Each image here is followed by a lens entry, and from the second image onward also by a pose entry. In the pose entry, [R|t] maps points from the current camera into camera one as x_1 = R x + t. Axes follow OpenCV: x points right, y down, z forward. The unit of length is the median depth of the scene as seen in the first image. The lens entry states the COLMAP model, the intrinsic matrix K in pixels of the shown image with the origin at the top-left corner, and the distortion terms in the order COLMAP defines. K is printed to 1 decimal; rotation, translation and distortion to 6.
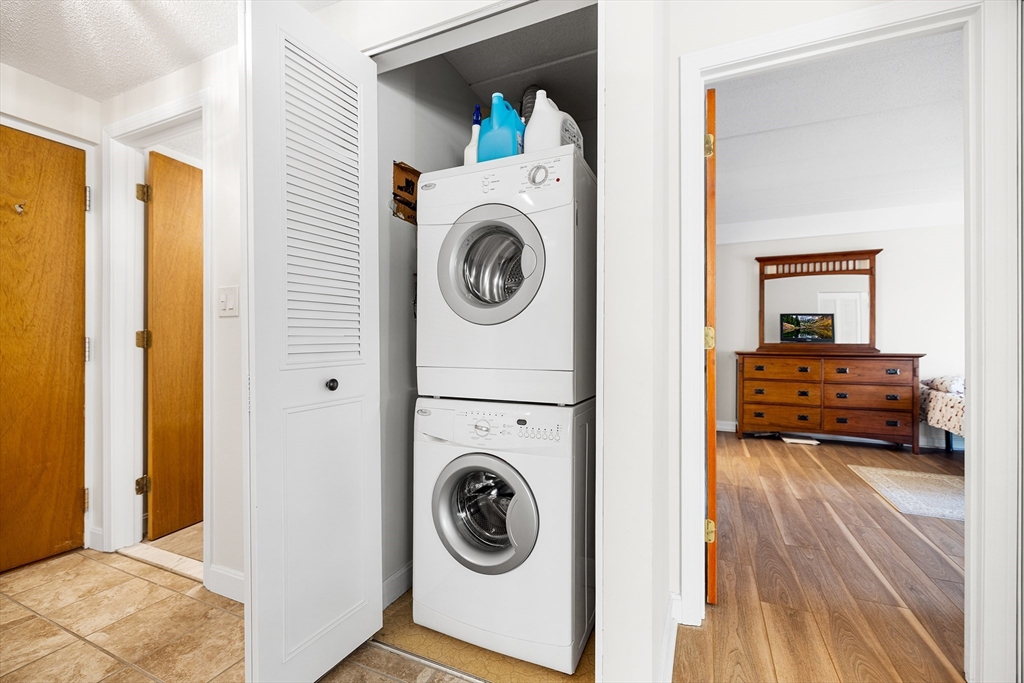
lens RADIAL K [[428.4, 0, 508.6], [0, 428.4, 340.2], [0, 0, 1]] dist [0.001603, 0.000254]
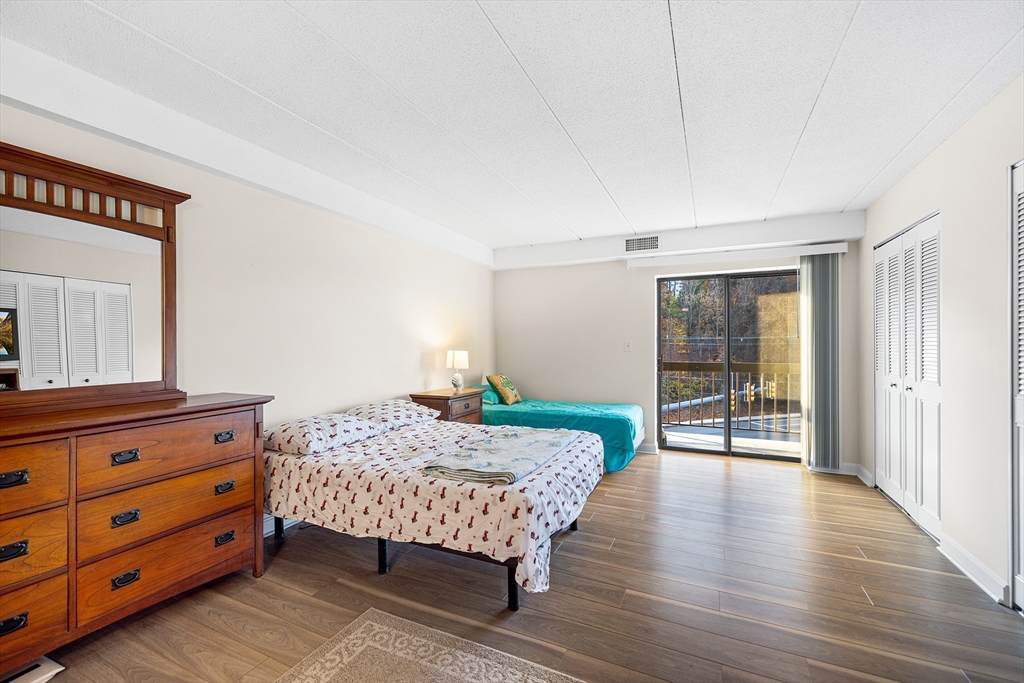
lens RADIAL K [[428.4, 0, 513.7], [0, 428.4, 343.0], [0, 0, 1]] dist [0.001603, 0.000254]
pose [[0.005842, 0.000175, 0.999983, 0.375601], [0.002018, 0.999998, -0.000187, -0.036773], [-0.999981, 0.002019, 0.005841, 0.635794]]
